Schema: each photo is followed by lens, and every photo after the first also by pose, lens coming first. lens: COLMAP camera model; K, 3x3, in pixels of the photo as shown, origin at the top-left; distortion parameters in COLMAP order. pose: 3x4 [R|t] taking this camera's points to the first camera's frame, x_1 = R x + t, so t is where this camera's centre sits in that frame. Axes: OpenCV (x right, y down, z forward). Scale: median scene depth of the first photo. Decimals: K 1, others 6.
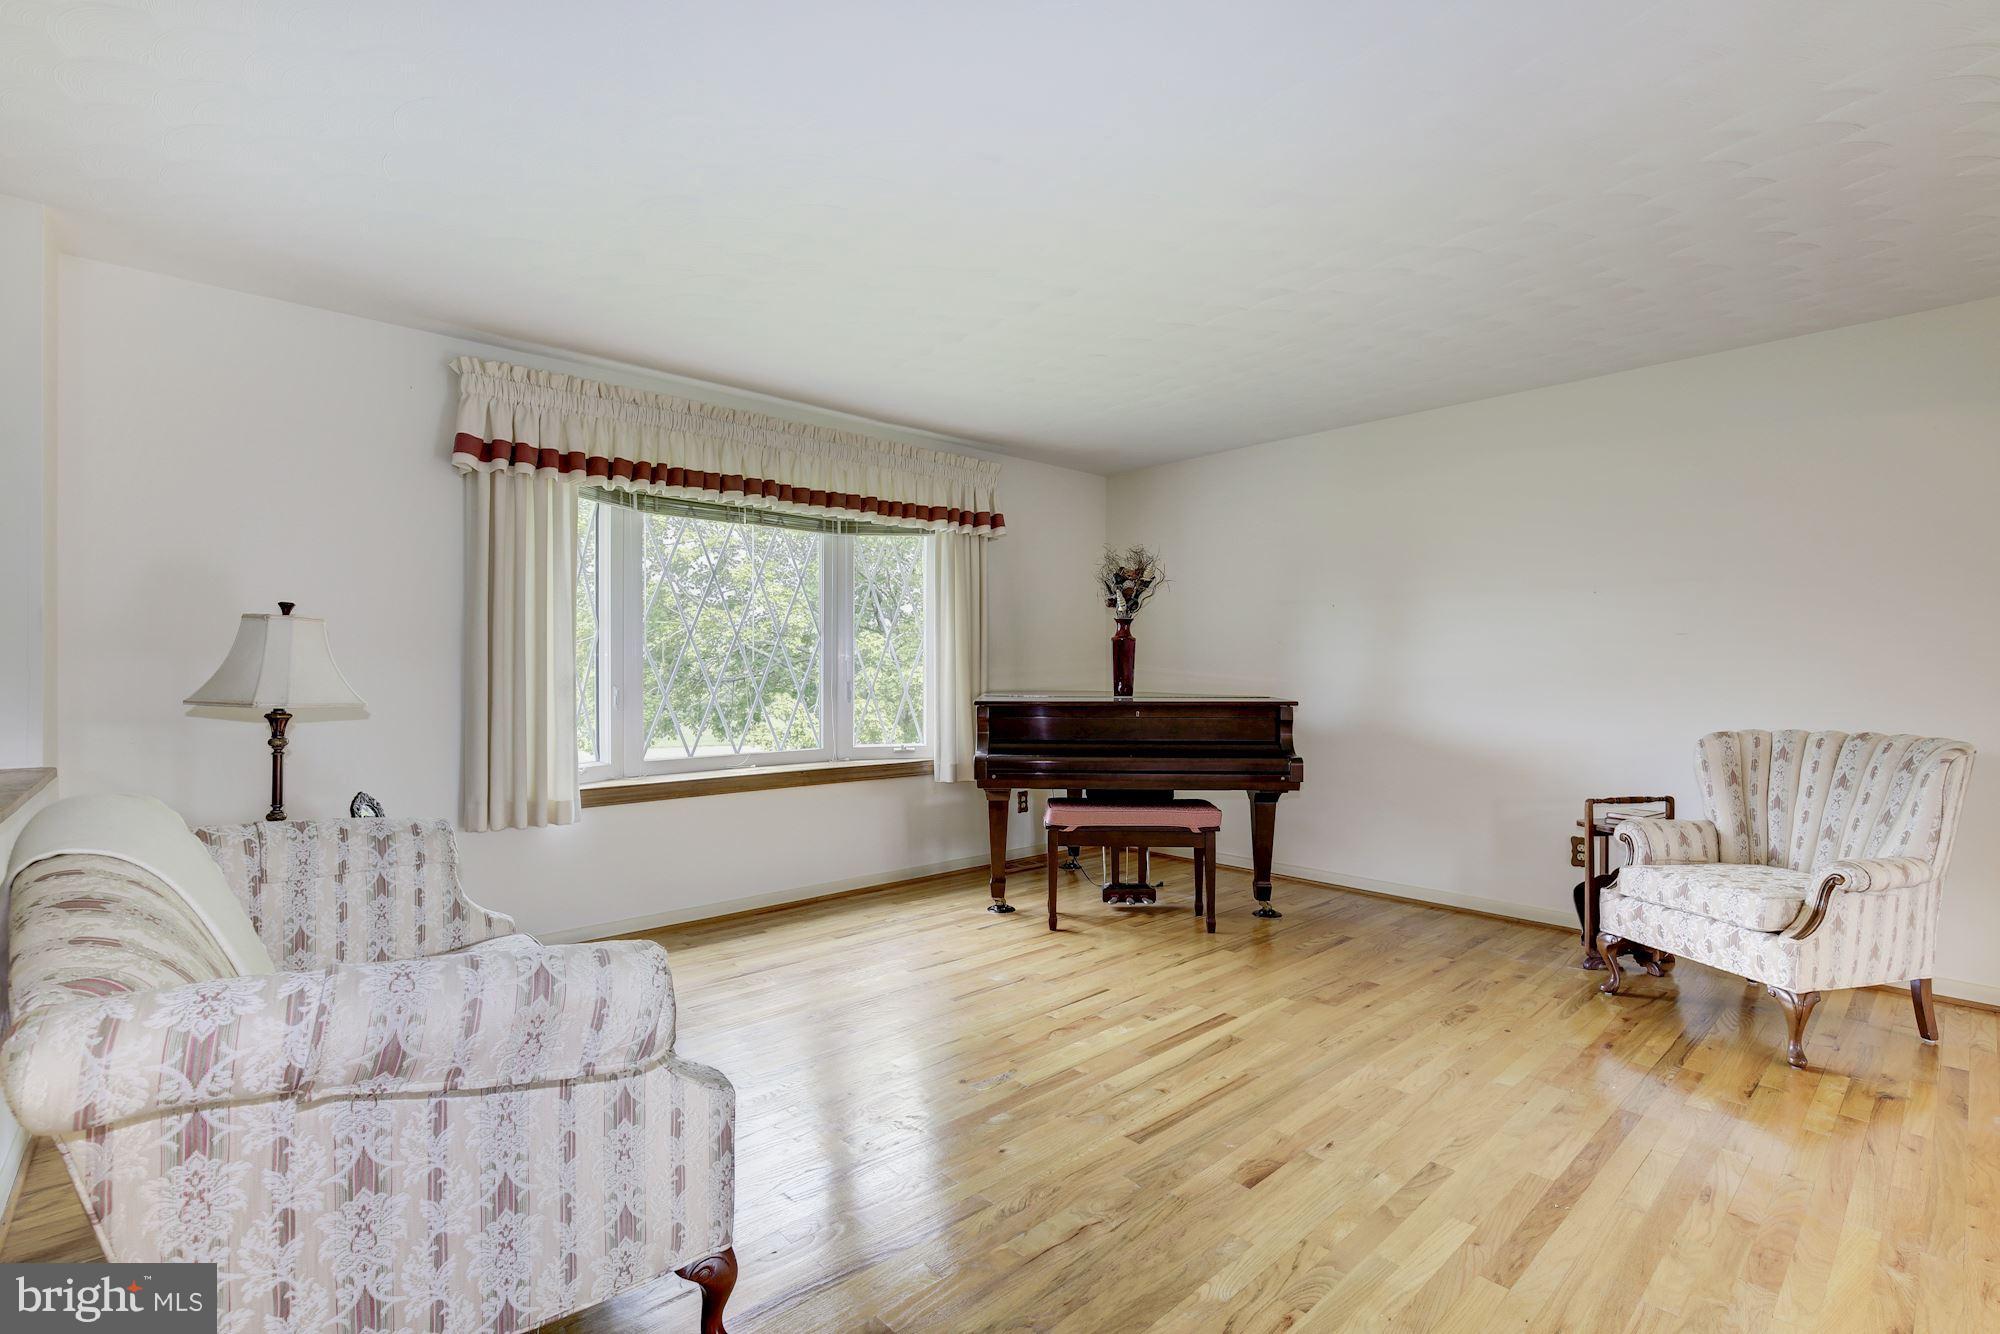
lens RADIAL K [[913.9, 0, 1000.0], [0, 913.9, 667.0], [0, 0, 1]] dist [-0.014281, 0.005327]
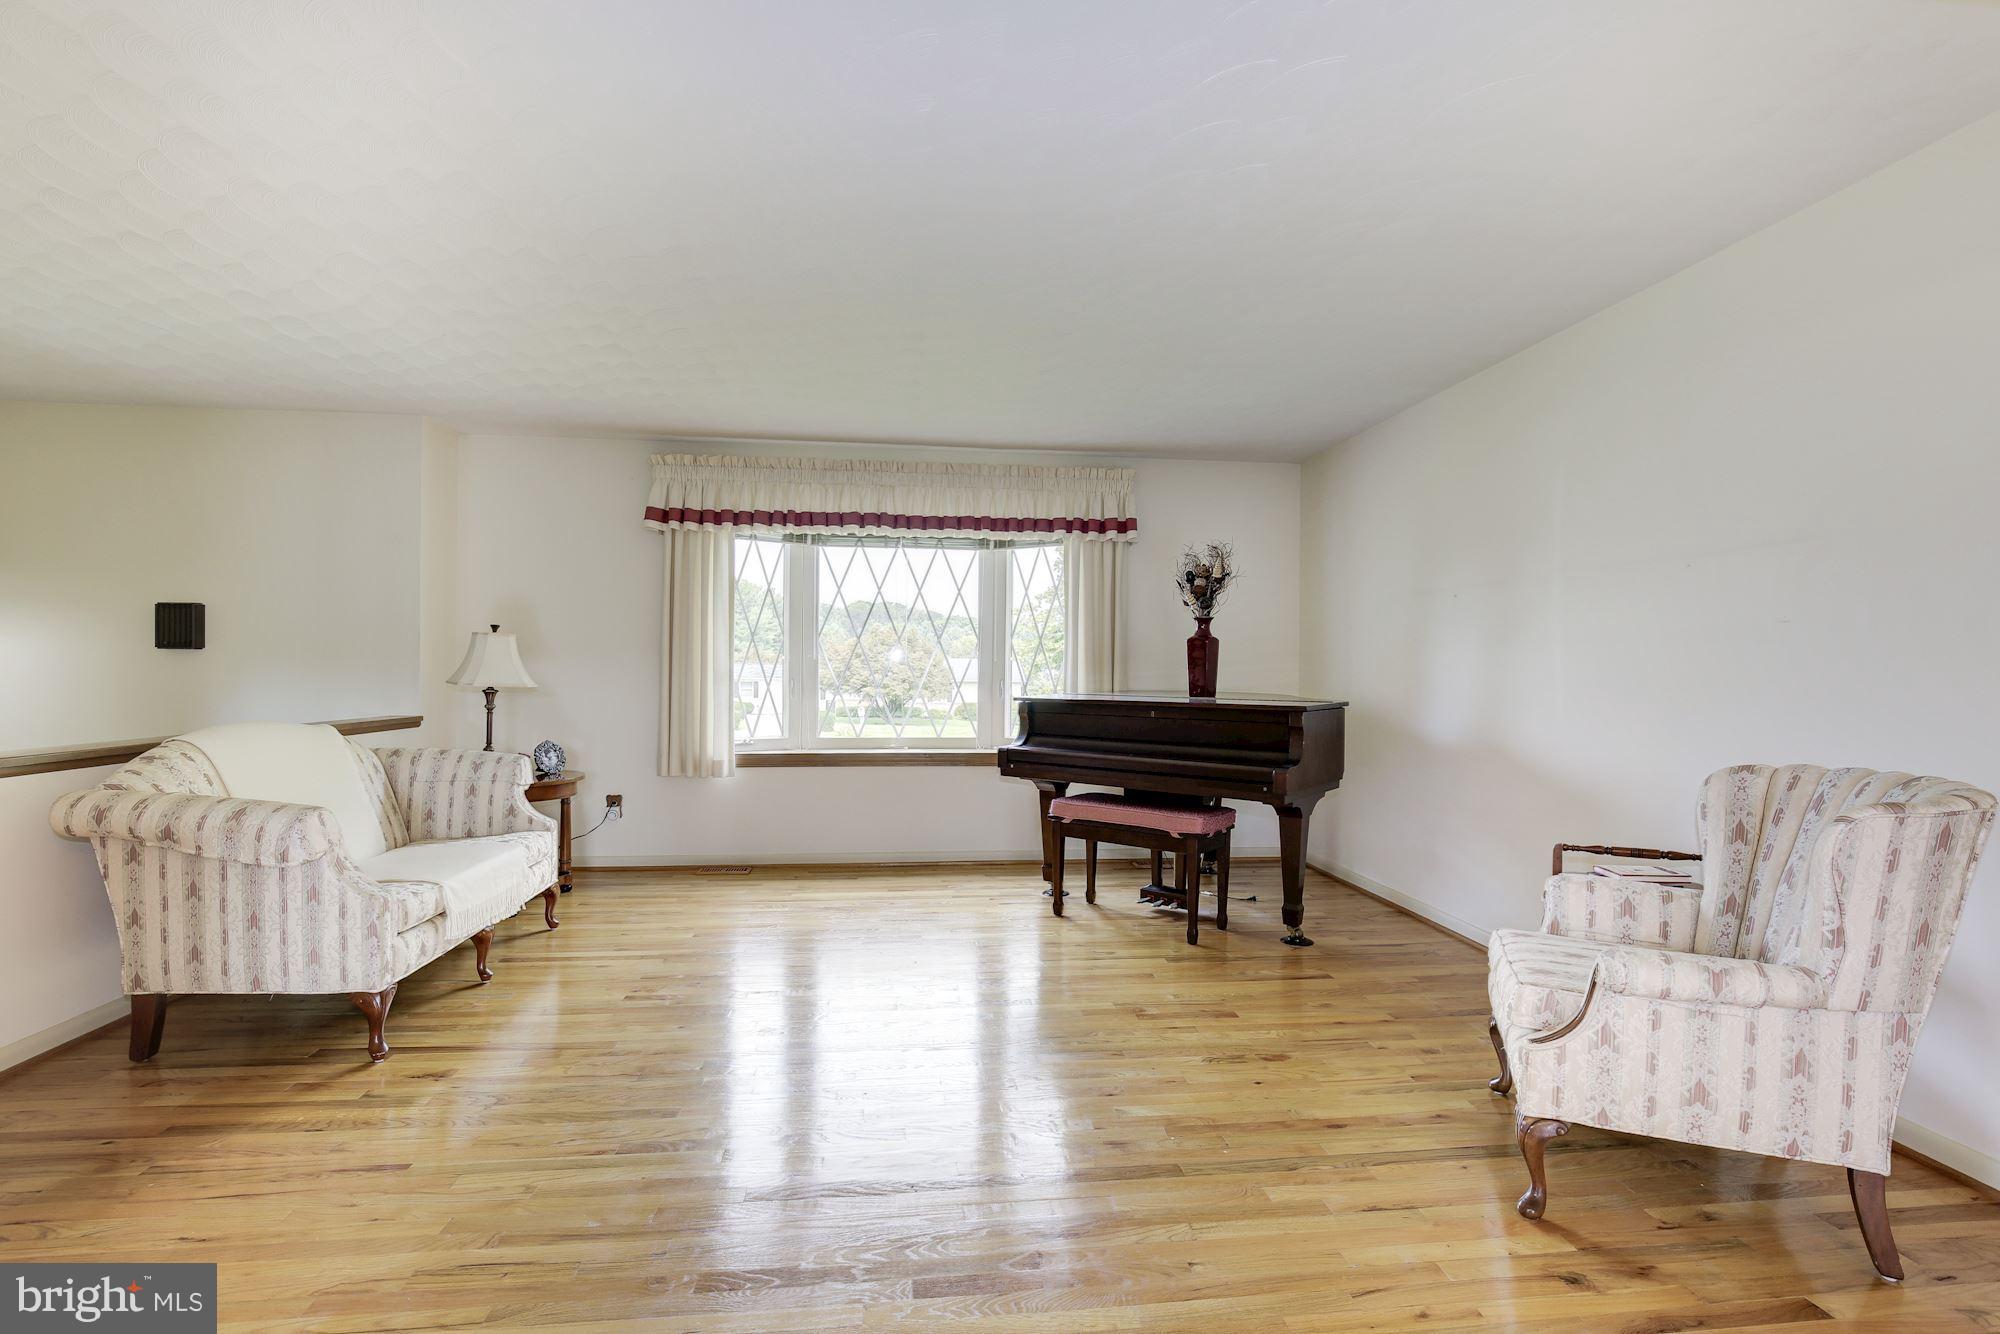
lens RADIAL K [[926.9, 0, 1018.2], [0, 926.9, 665.6], [0, 0, 1]] dist [-0.013478, 0.000544]
pose [[0.813758, 0.004505, -0.581187, 0.611672], [-0.006857, 0.999975, -0.001850, 0.001290], [0.581164, 0.005491, 0.813768, 0.096195]]
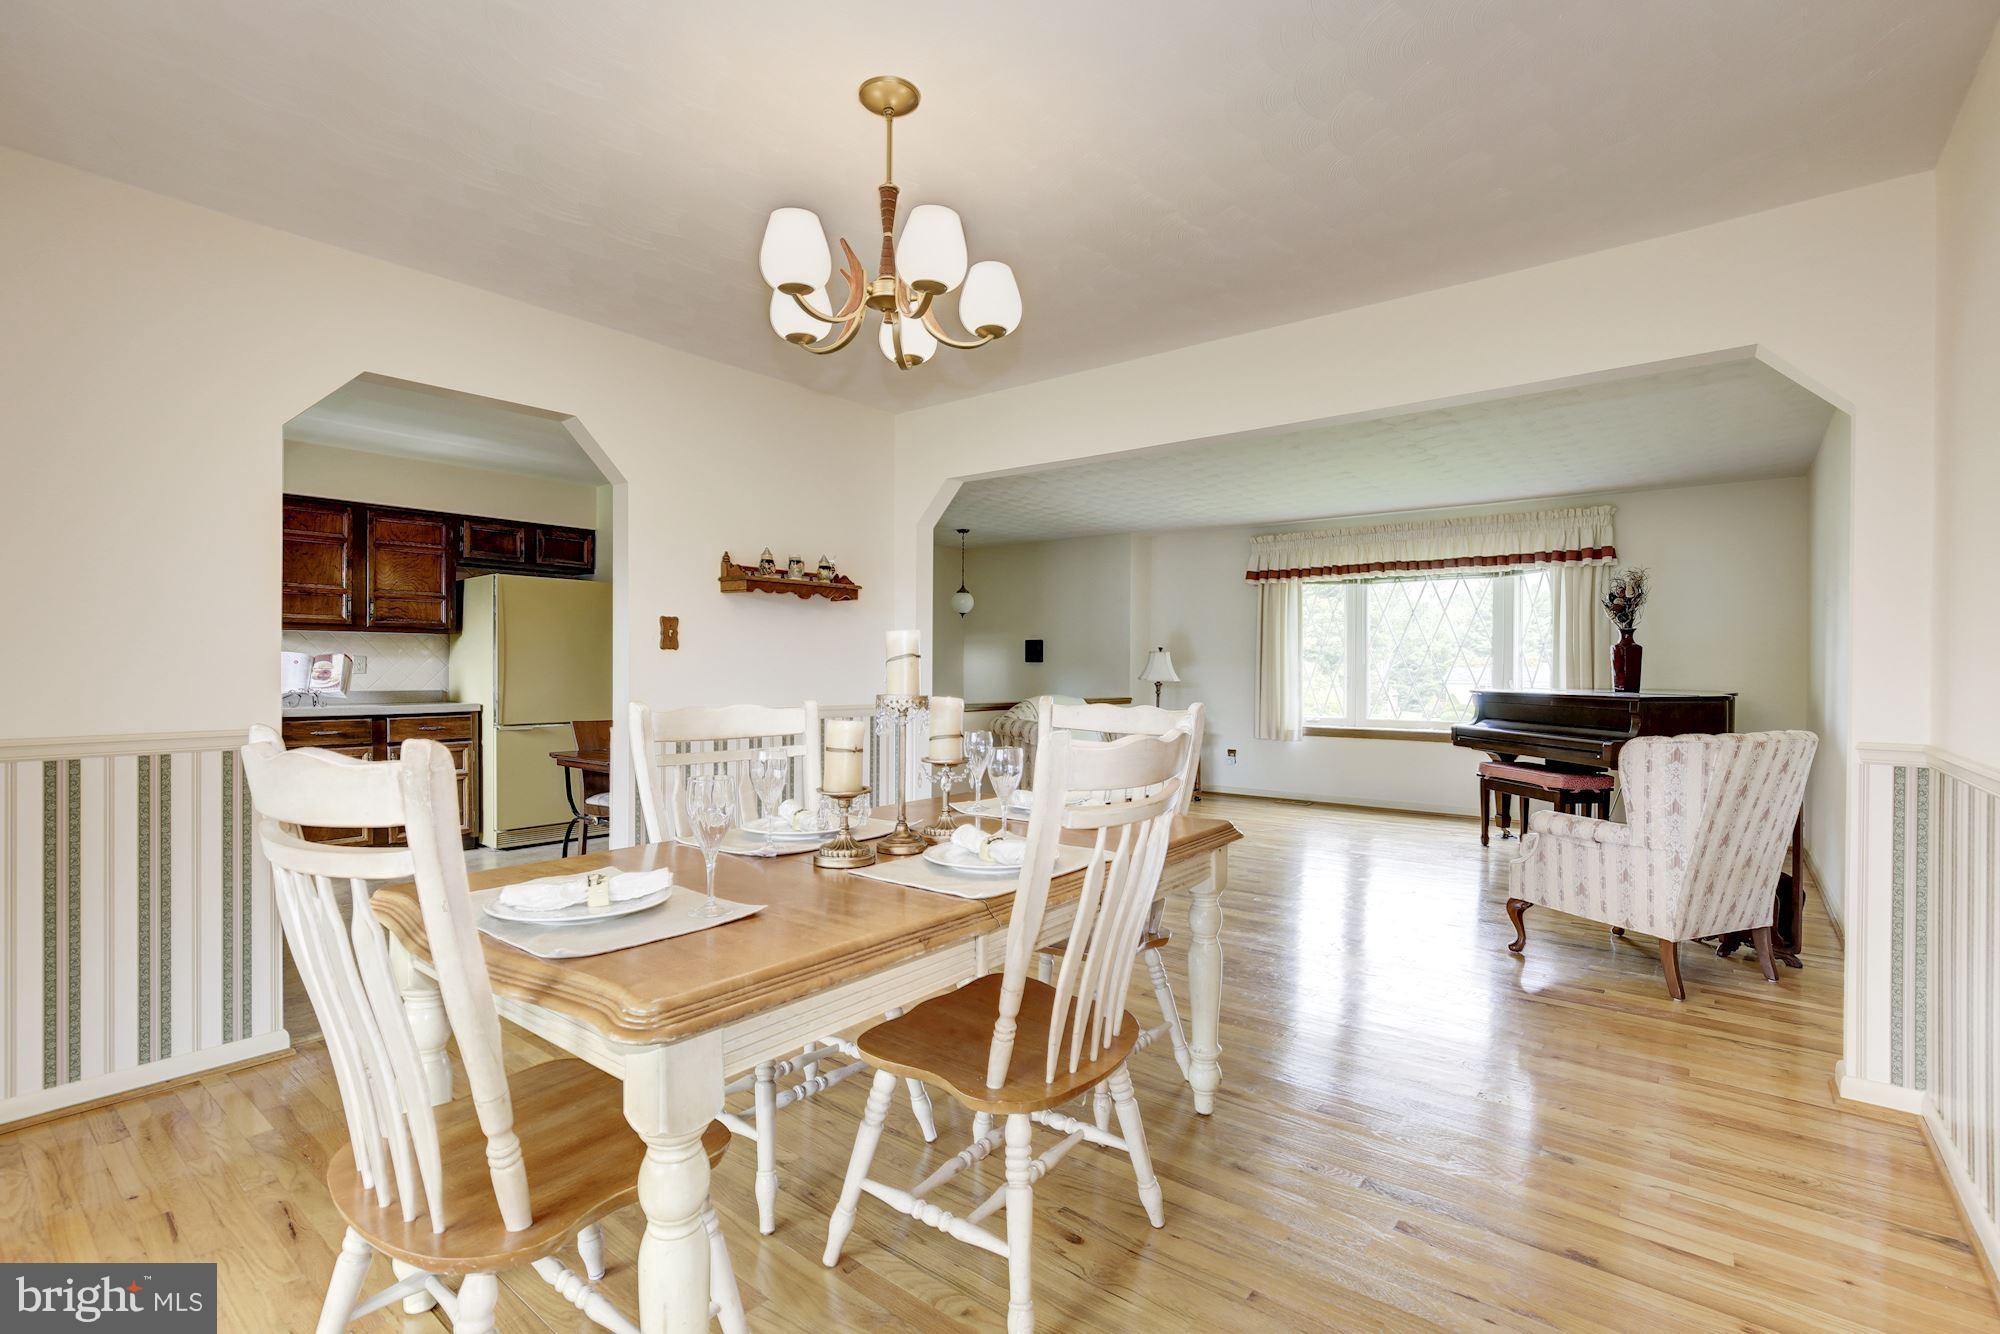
lens RADIAL K [[926.9, 0, 1018.2], [0, 926.9, 665.6], [0, 0, 1]] dist [-0.013478, 0.000544]
pose [[0.166068, 0.001146, -0.986114, 1.350987], [0.001547, 0.999998, 0.001423, -0.008554], [0.986113, -0.001762, 0.166066, -0.004206]]
